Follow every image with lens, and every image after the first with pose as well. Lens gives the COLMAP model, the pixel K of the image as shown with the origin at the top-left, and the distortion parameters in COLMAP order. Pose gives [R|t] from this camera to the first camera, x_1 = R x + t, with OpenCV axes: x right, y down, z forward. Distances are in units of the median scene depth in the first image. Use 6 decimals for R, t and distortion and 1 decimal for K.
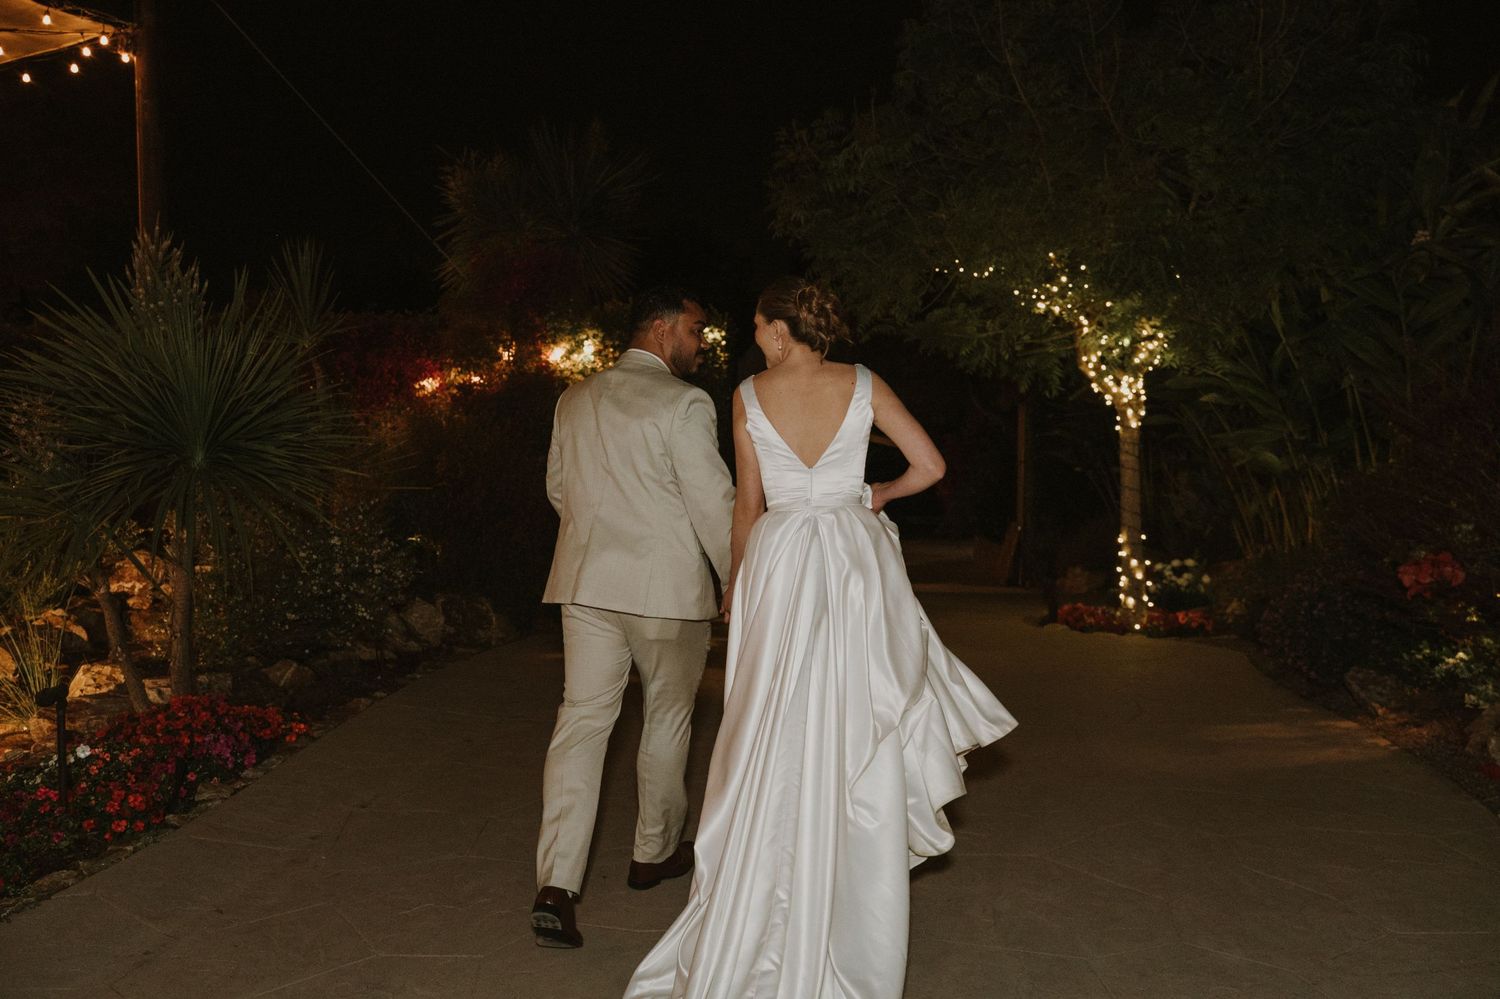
lens RADIAL K [[1198.1, 0, 750.0], [0, 1198.1, 499.5], [0, 0, 1]] dist [-0.002004, 0.002259]
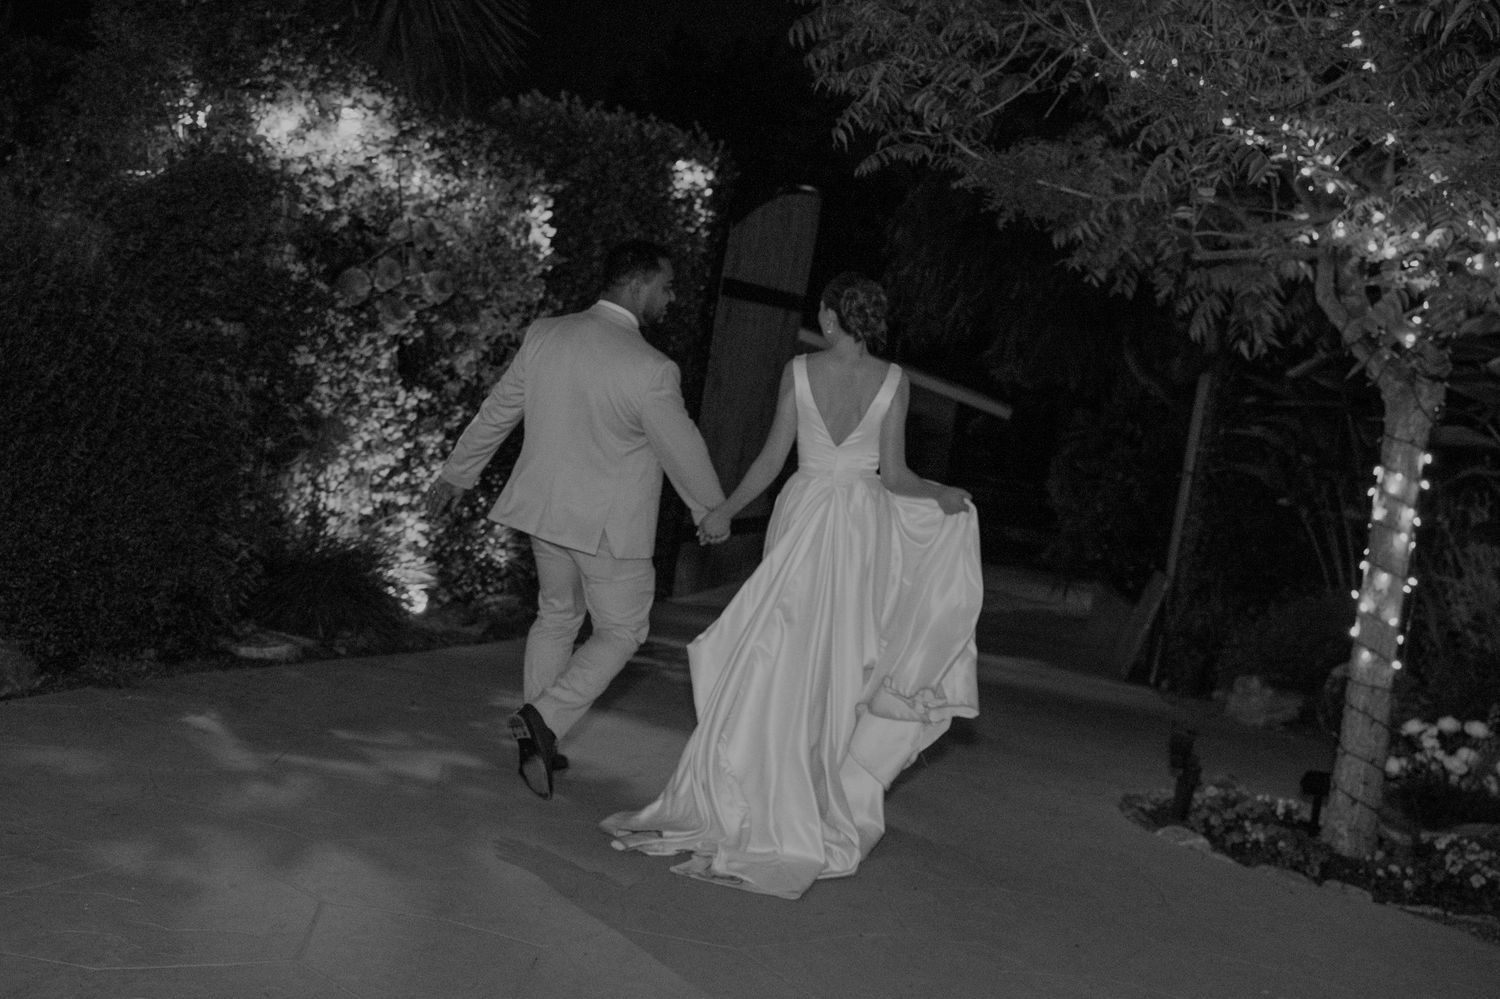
lens RADIAL K [[1713.2, 0, 750.0], [0, 1713.2, 499.5], [0, 0, 1]] dist [-0.007028, 0.005587]
pose [[0.987965, 0.151450, -0.031426, 0.098139], [-0.150627, 0.988219, 0.027093, -0.019738], [0.035159, -0.022033, 0.999139, 0.359611]]
